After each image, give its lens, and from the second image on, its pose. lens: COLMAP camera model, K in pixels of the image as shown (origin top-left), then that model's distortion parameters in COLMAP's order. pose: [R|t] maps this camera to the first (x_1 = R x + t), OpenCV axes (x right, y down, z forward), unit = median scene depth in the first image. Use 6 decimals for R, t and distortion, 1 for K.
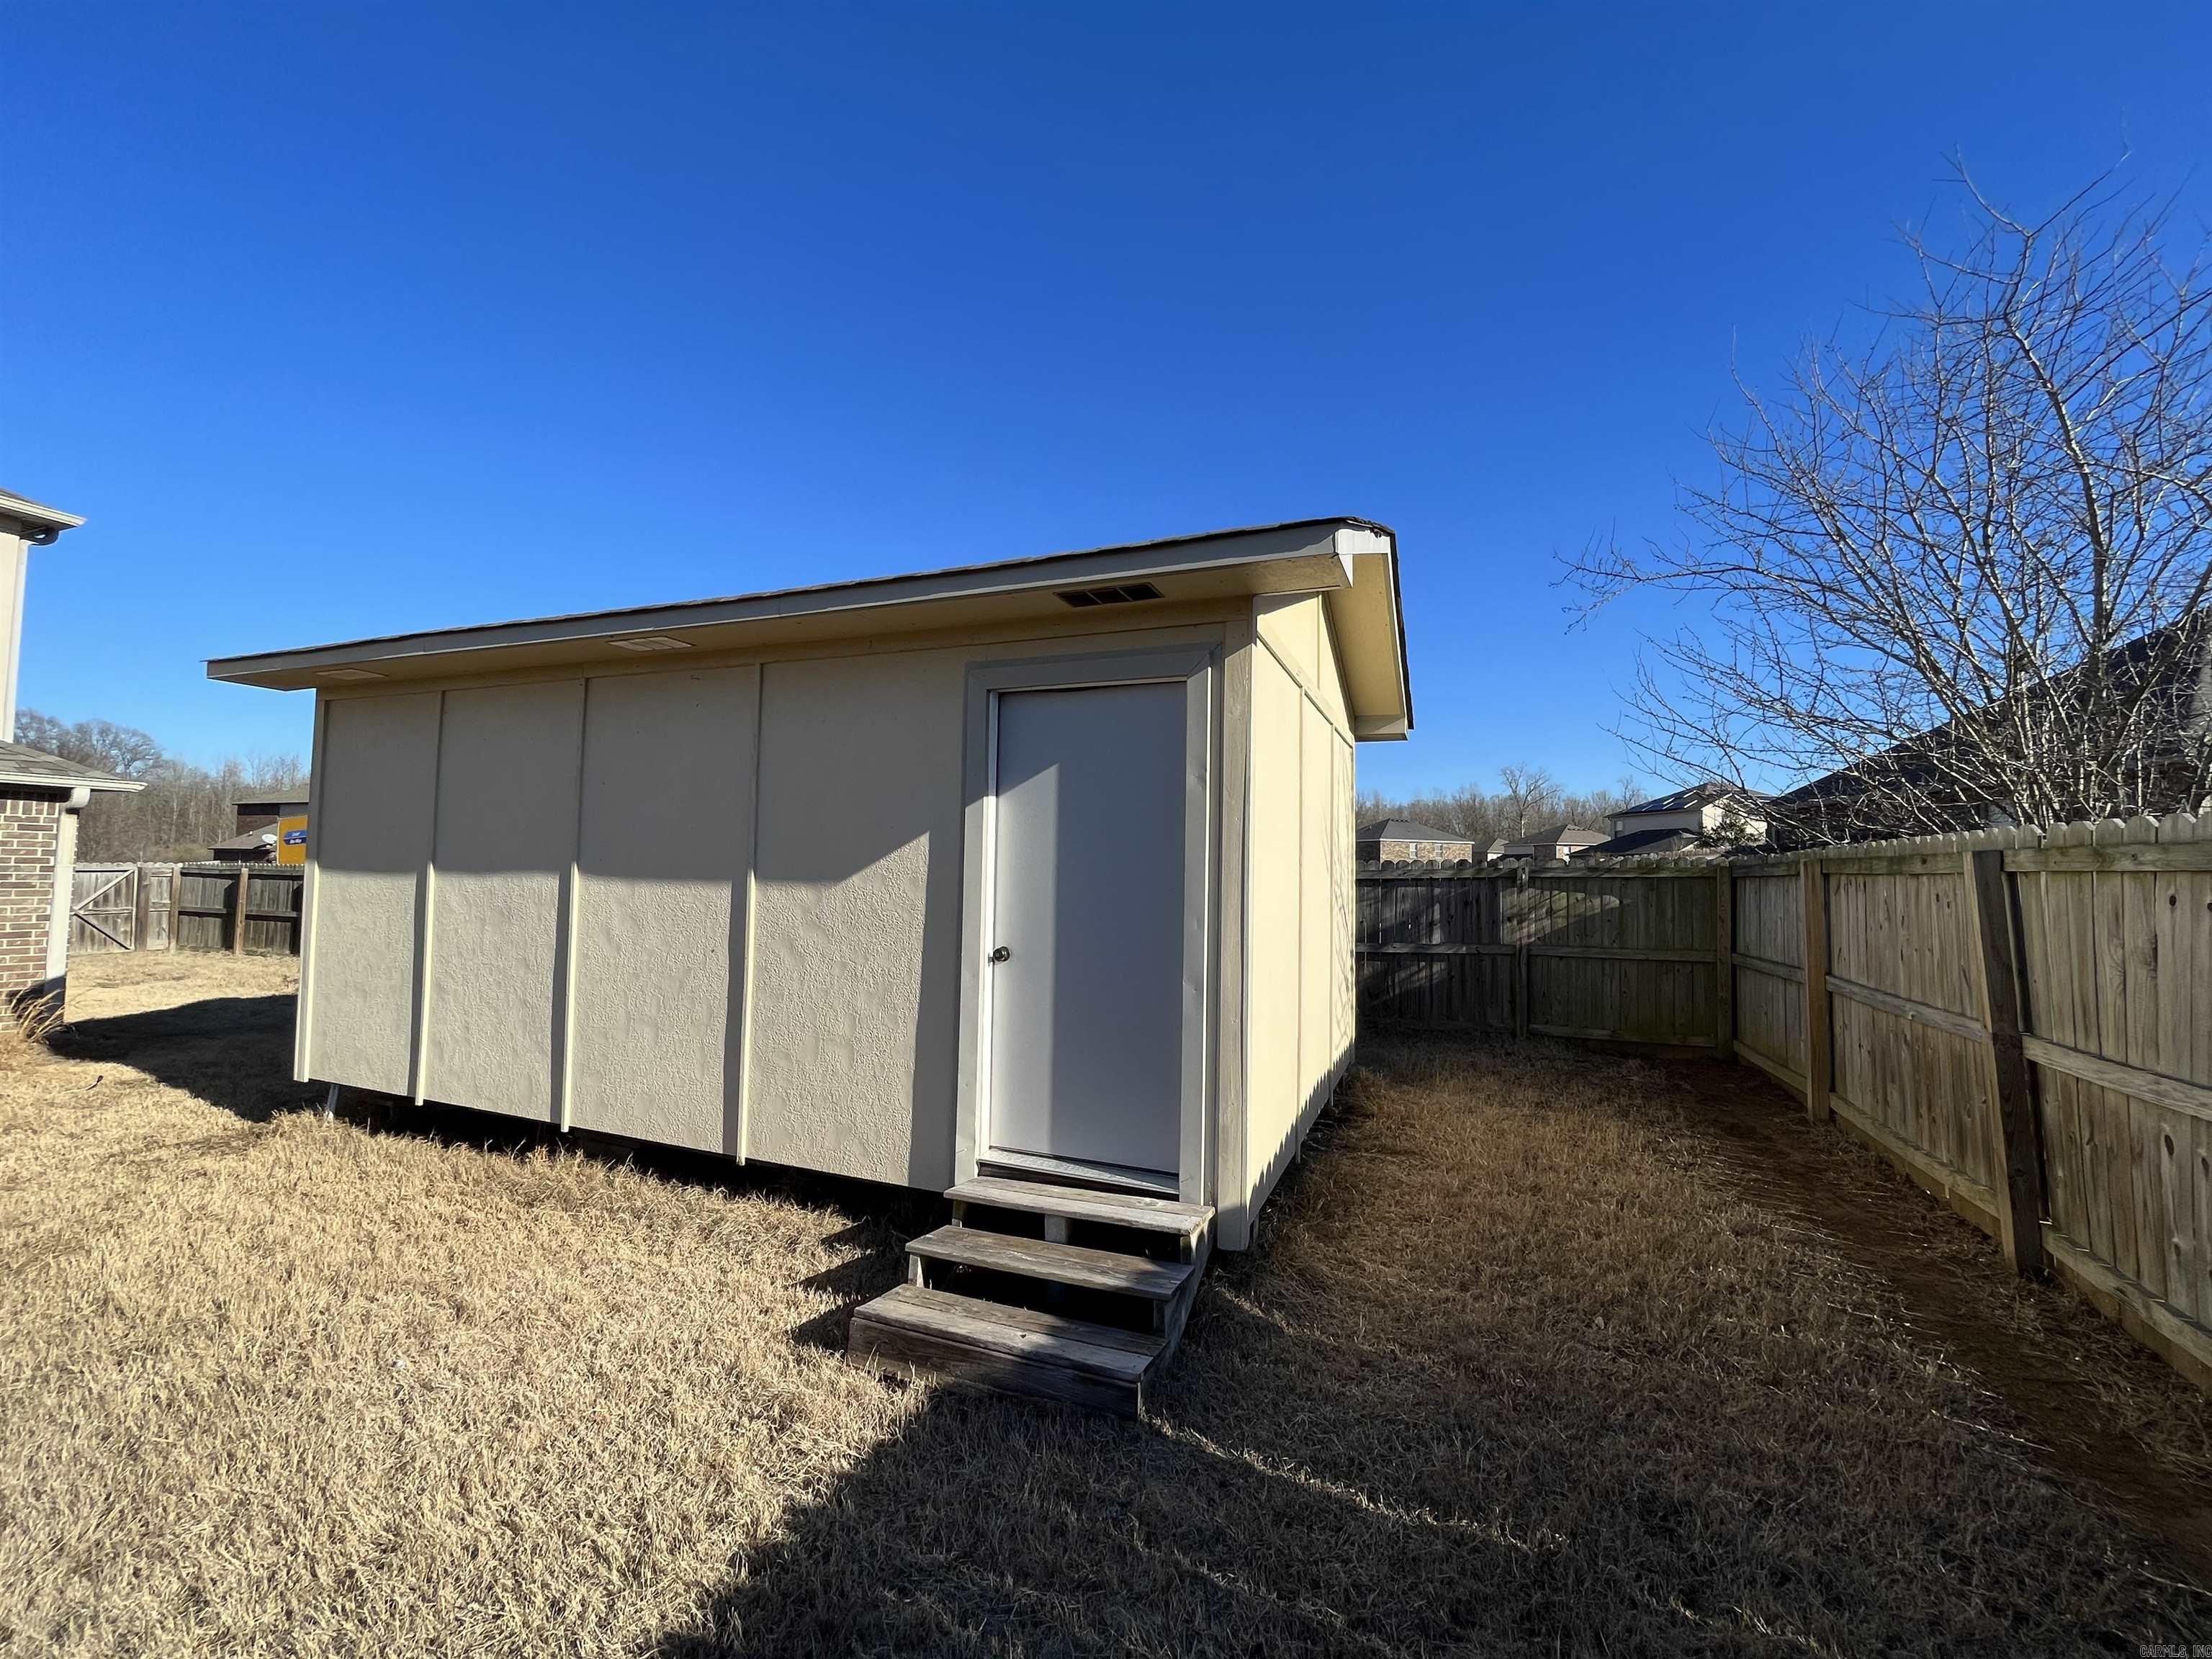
lens RADIAL K [[893.2, 0, 1100.8], [0, 893.2, 819.5], [0, 0, 1]] dist [-0.002250, -0.000580]
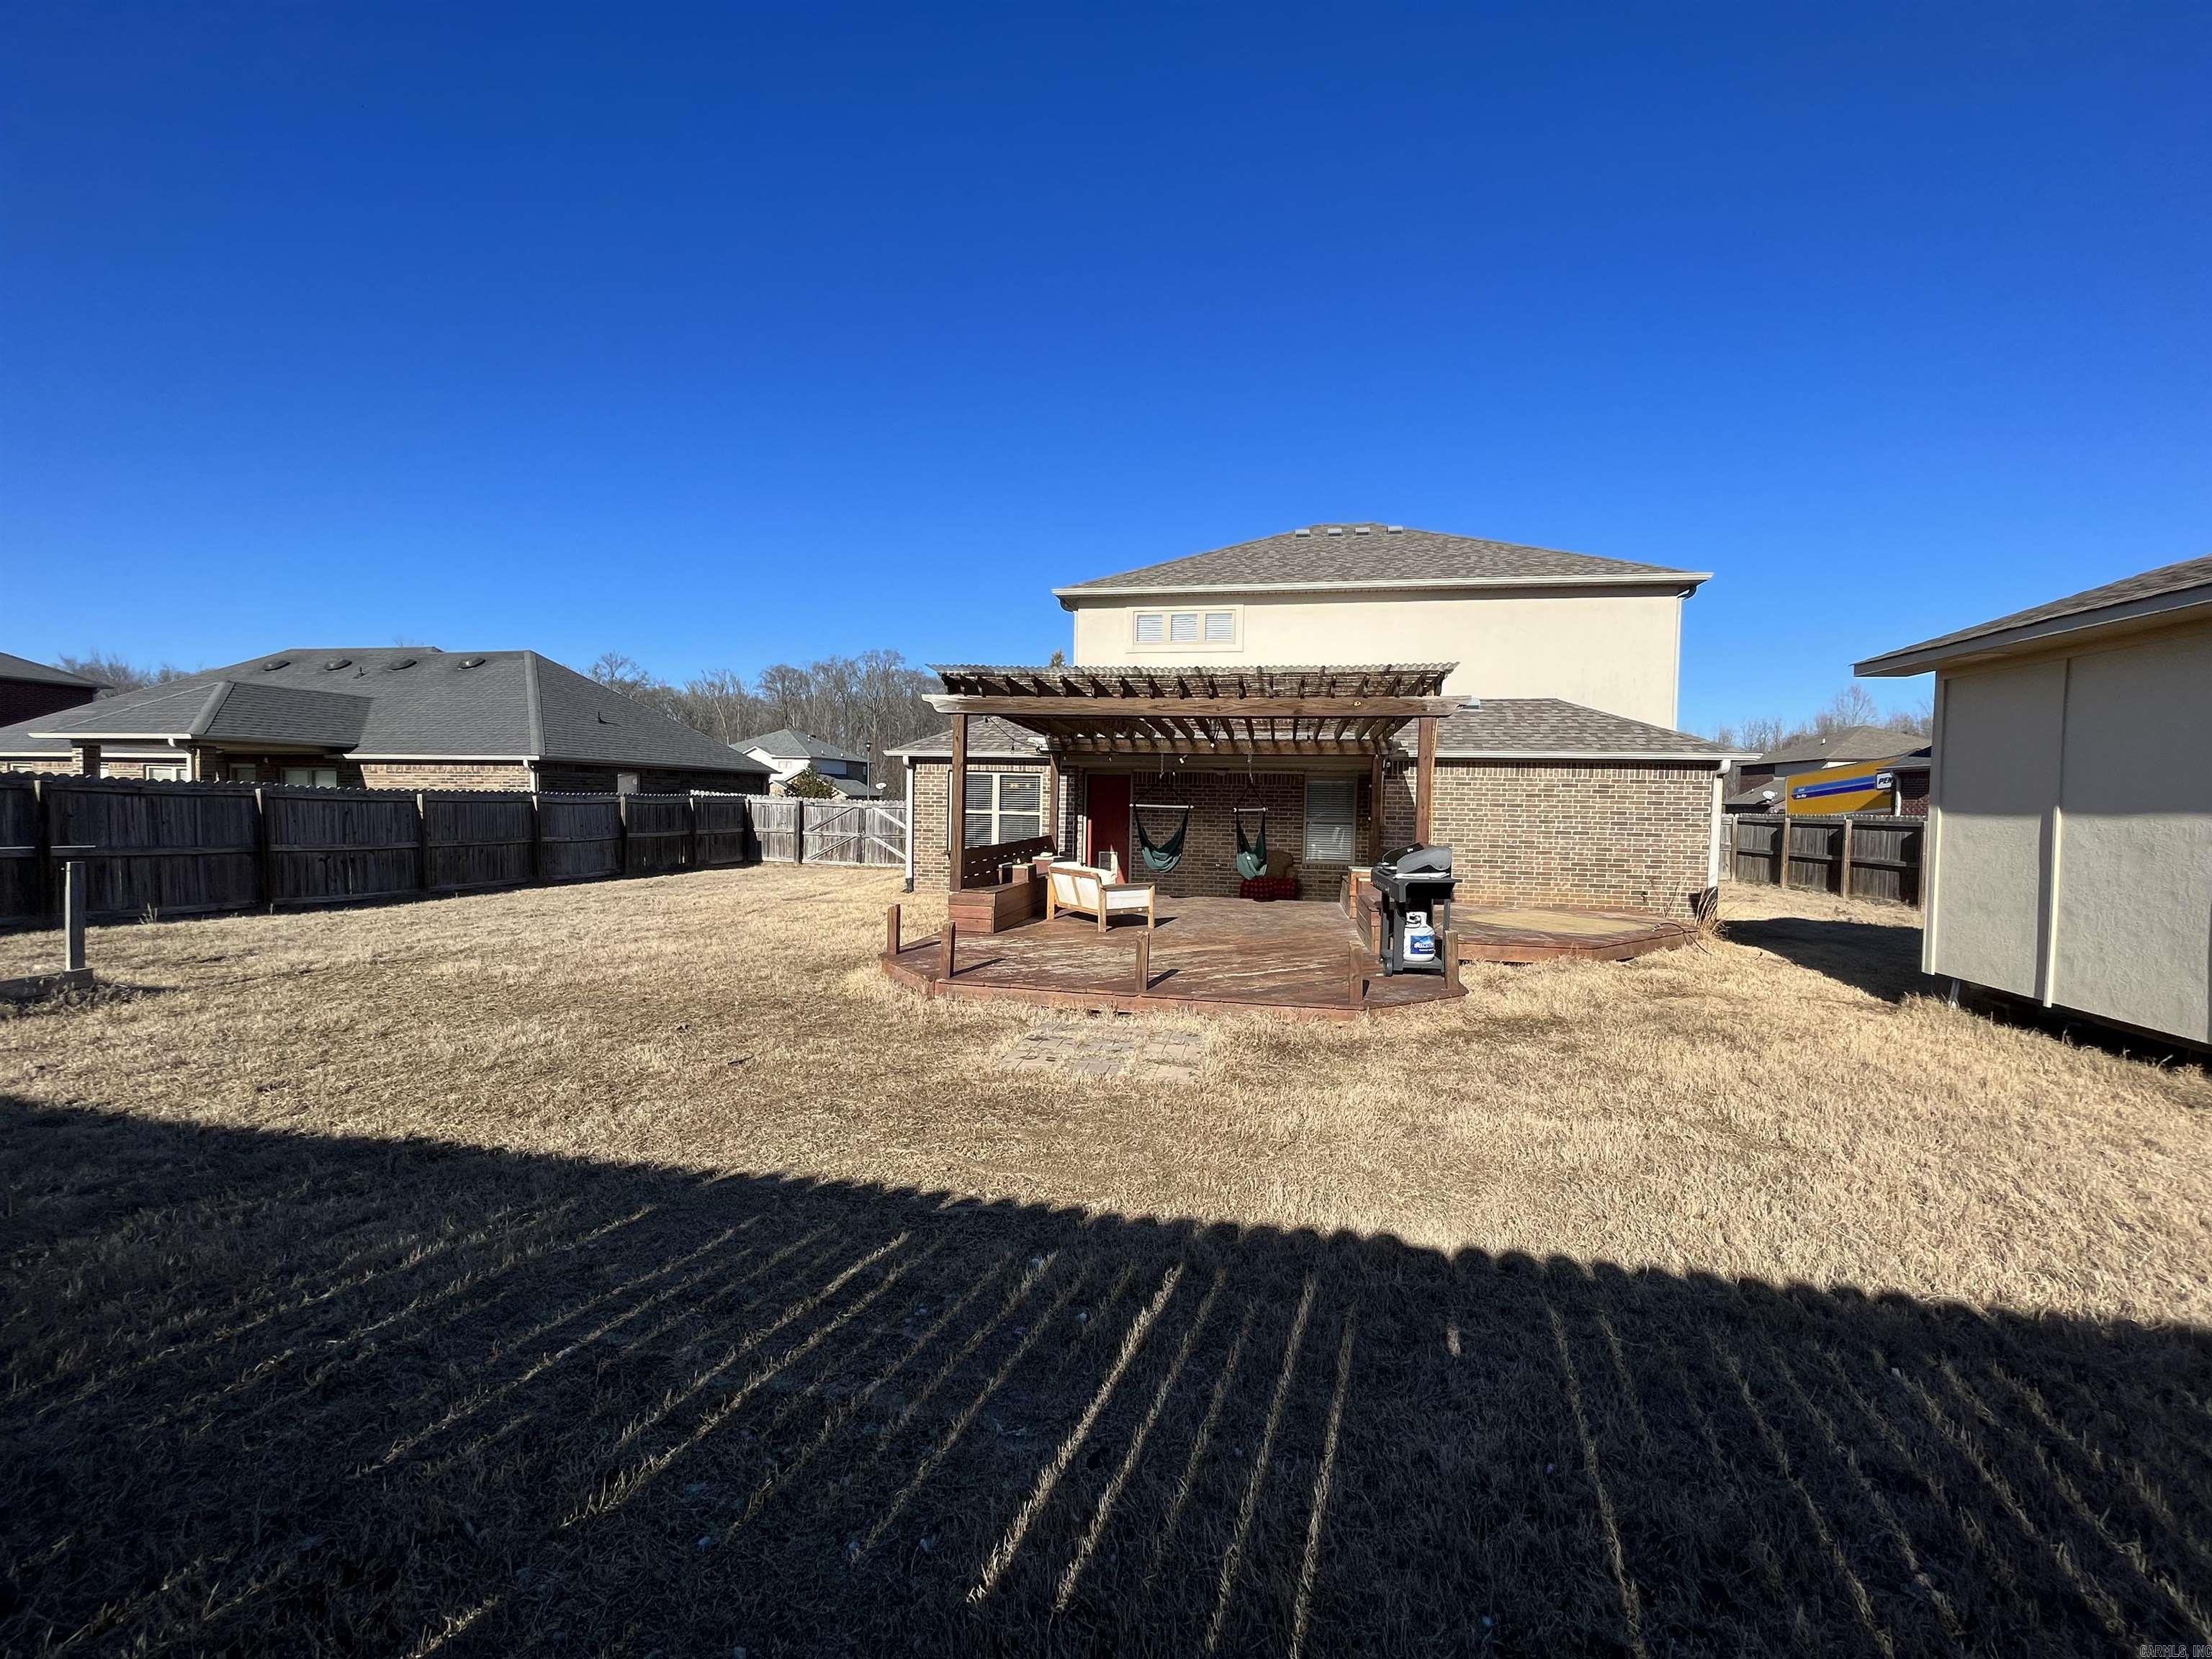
lens RADIAL K [[893.2, 0, 1104.1], [0, 893.2, 831.2], [0, 0, 1]] dist [-0.002250, -0.000580]
pose [[0.193043, 0.019797, -0.980990, 0.151616], [0.042538, 0.998688, 0.028525, -0.005422], [0.980268, -0.047236, 0.191948, -0.432253]]
